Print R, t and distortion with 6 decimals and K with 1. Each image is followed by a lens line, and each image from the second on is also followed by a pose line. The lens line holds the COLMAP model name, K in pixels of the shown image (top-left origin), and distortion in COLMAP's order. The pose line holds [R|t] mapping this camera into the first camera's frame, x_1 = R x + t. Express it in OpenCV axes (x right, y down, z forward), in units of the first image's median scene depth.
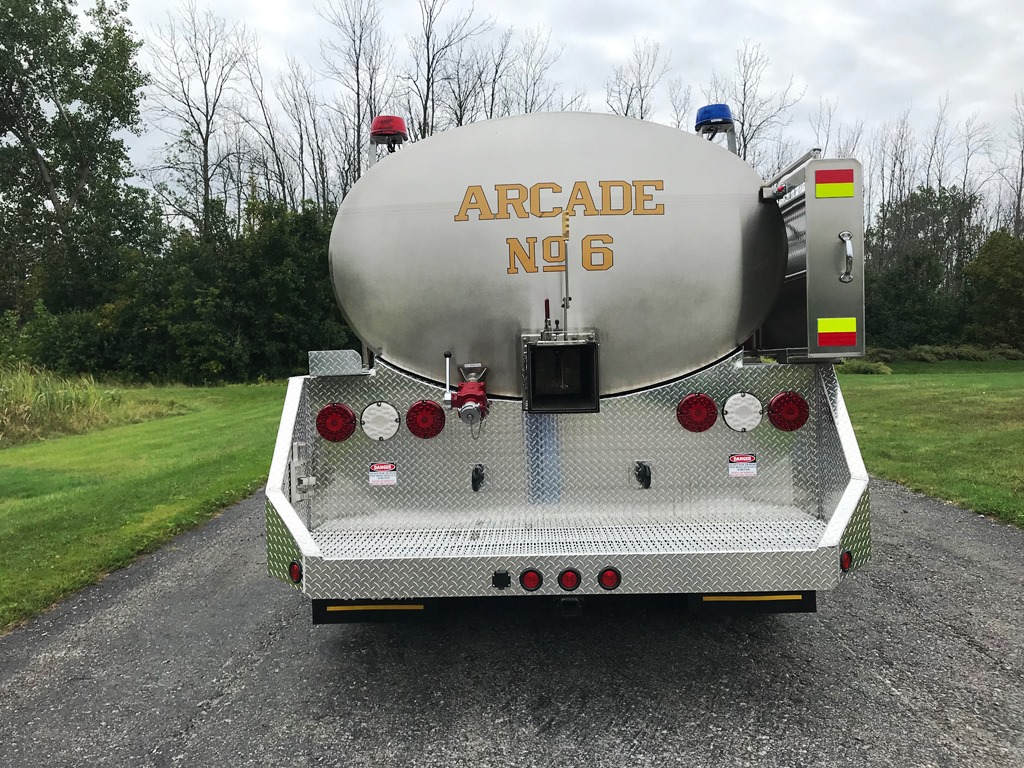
lens RADIAL K [[854.4, 0, 525.6], [0, 854.4, 383.6], [0, 0, 1]] dist [0.014815, -0.009688]
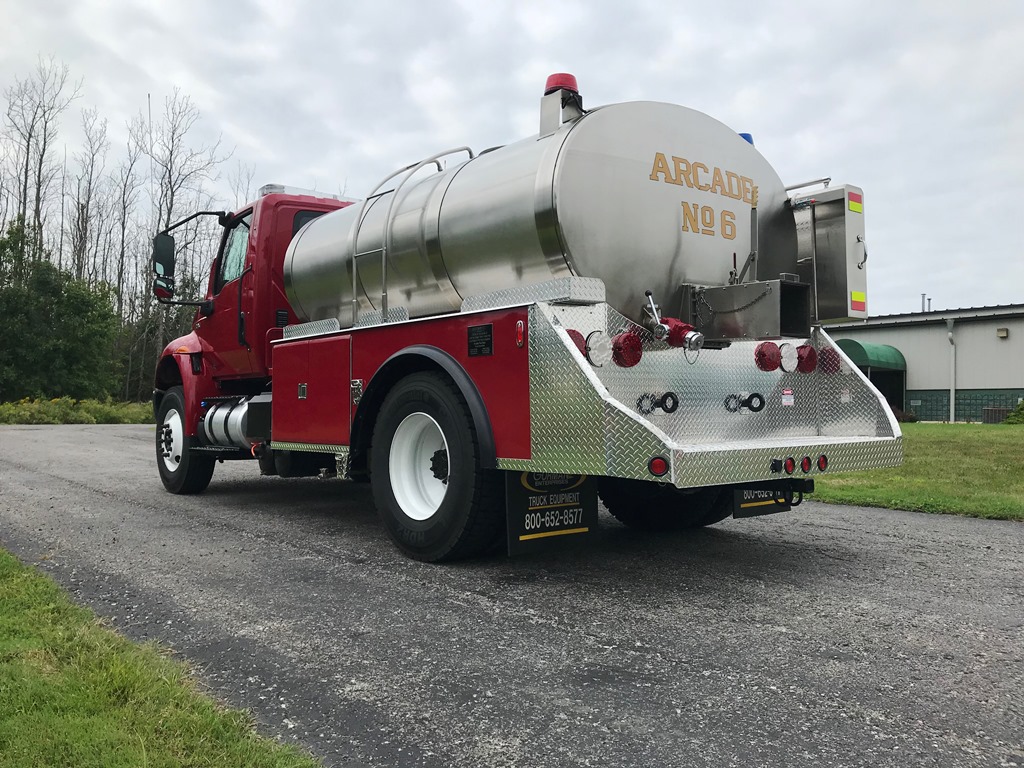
lens RADIAL K [[854.4, 0, 500.5], [0, 854.4, 365.3], [0, 0, 1]] dist [0.014815, -0.009688]
pose [[0.767171, 0.055501, 0.639037, -0.134077], [0.004098, 0.995805, -0.091406, 0.023196], [-0.641430, 0.072743, 0.763725, 0.036012]]
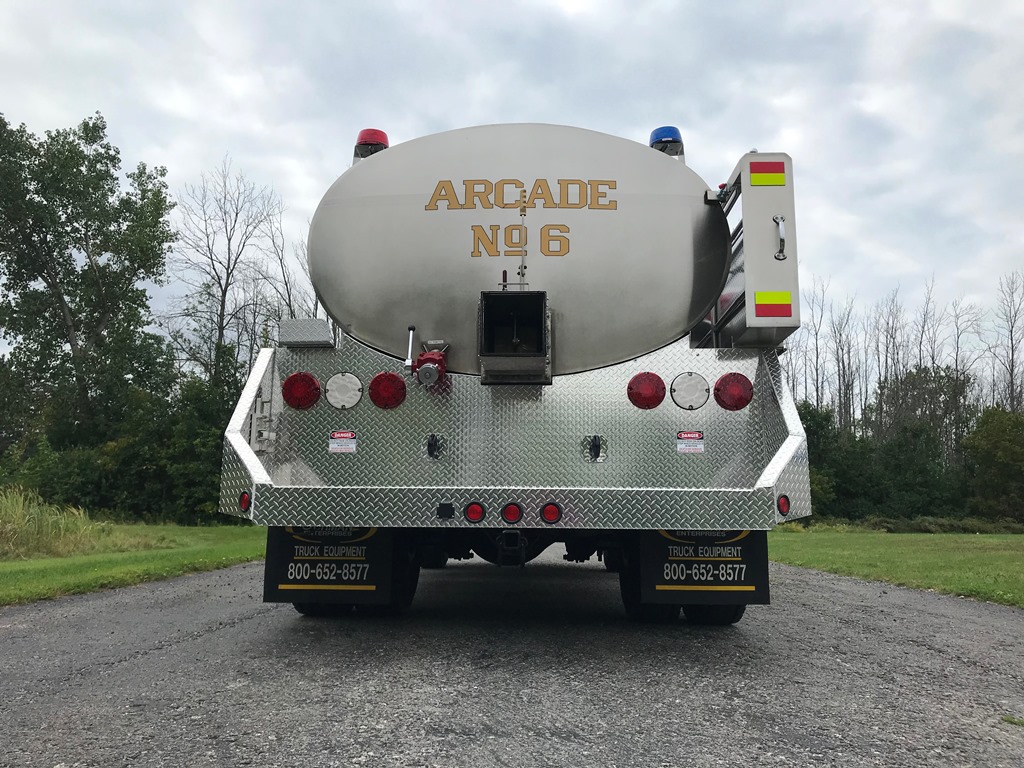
lens RADIAL K [[854.4, 0, 525.0], [0, 854.4, 379.0], [0, 0, 1]] dist [0.014815, -0.009688]
pose [[0.999489, 0.030930, -0.008050, 0.008304], [-0.031921, 0.978609, -0.203235, 0.033087], [0.001592, 0.203388, 0.979097, -0.003574]]
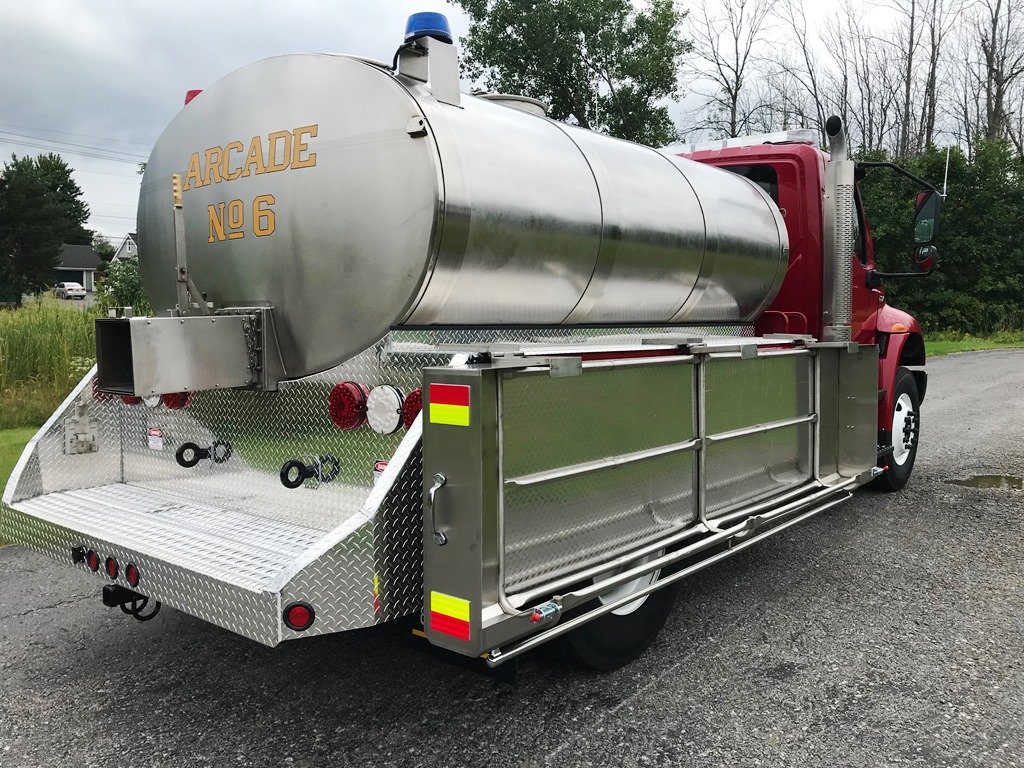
lens RADIAL K [[854.4, 0, 511.9], [0, 854.4, 388.8], [0, 0, 1]] dist [0.014815, -0.009688]
pose [[0.778112, 0.071628, -0.624028, 0.116826], [-0.034927, 0.996874, 0.070873, -0.006472], [0.627153, -0.033352, 0.778181, 0.063954]]
